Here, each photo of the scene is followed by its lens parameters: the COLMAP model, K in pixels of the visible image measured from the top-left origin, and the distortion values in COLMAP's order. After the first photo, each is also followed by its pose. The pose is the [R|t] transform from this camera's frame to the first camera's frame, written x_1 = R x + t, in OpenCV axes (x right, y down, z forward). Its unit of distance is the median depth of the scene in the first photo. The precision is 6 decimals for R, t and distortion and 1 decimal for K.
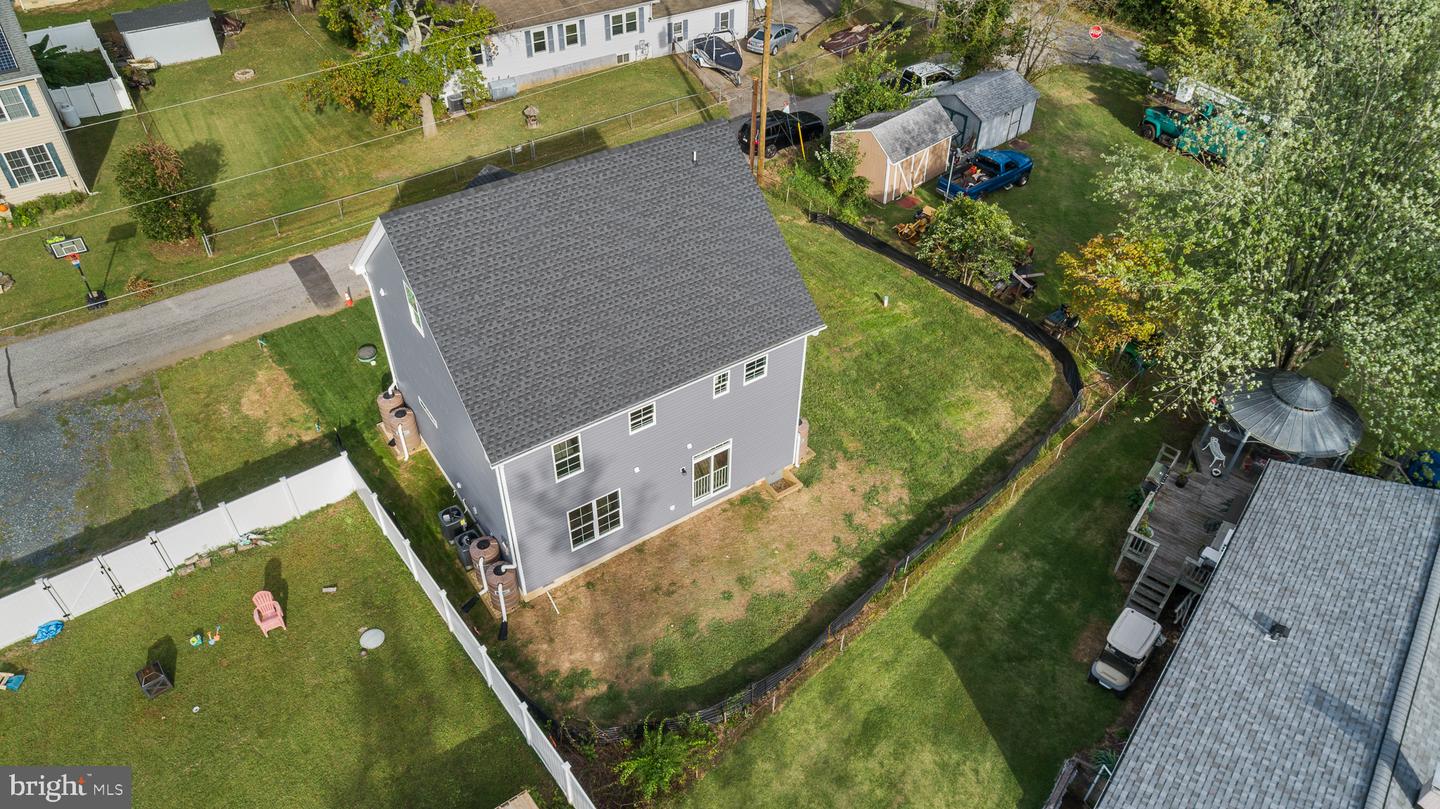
lens RADIAL K [[964.1, 0, 720.0], [0, 964.1, 404.5], [0, 0, 1]] dist [-0.011330, -0.000319]
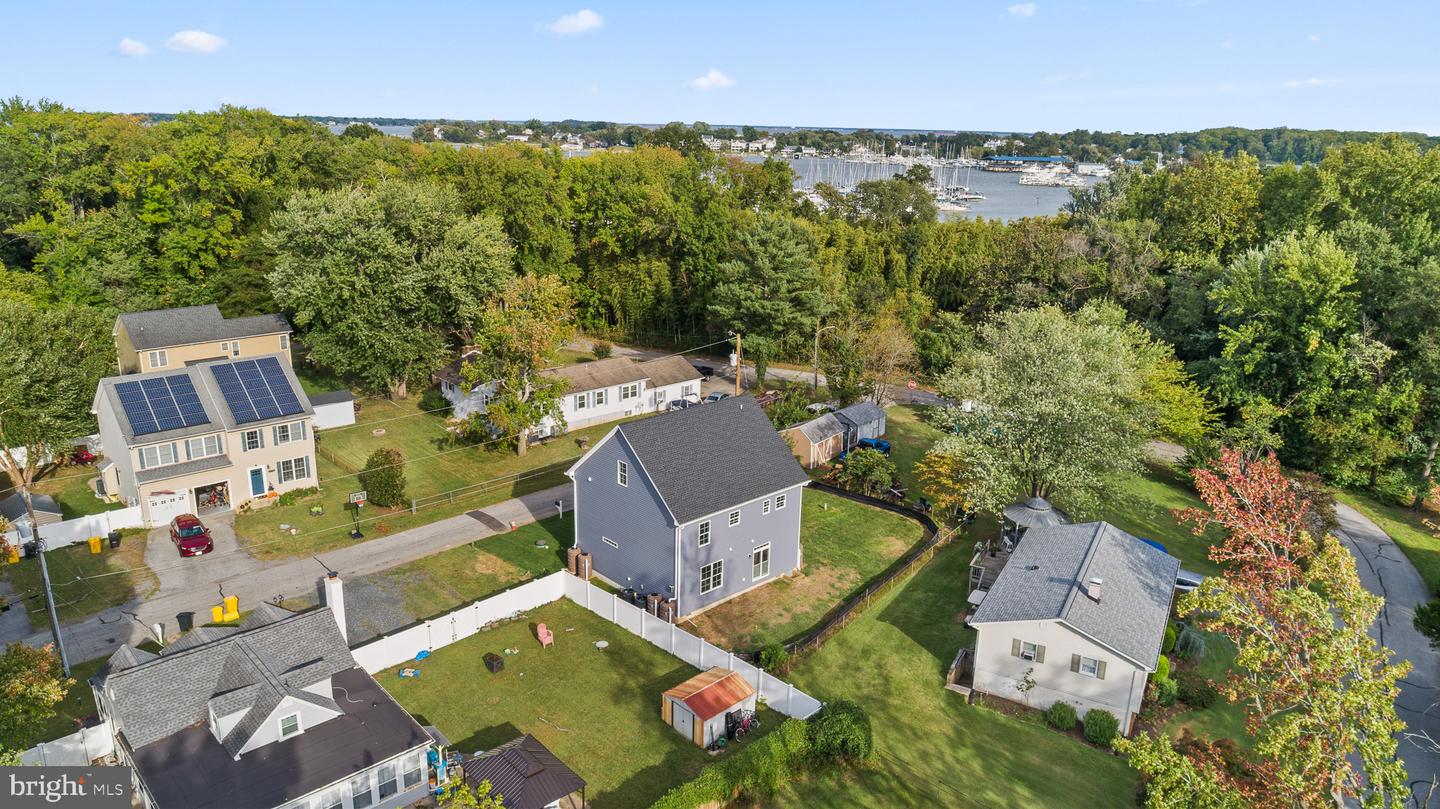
lens RADIAL K [[964.1, 0, 720.0], [0, 964.1, 404.5], [0, 0, 1]] dist [-0.011330, -0.000319]
pose [[0.987571, -0.040003, 0.151999, -0.317625], [0.100523, 0.904179, -0.415157, 0.496011], [-0.120827, 0.425276, 0.896962, -0.733257]]
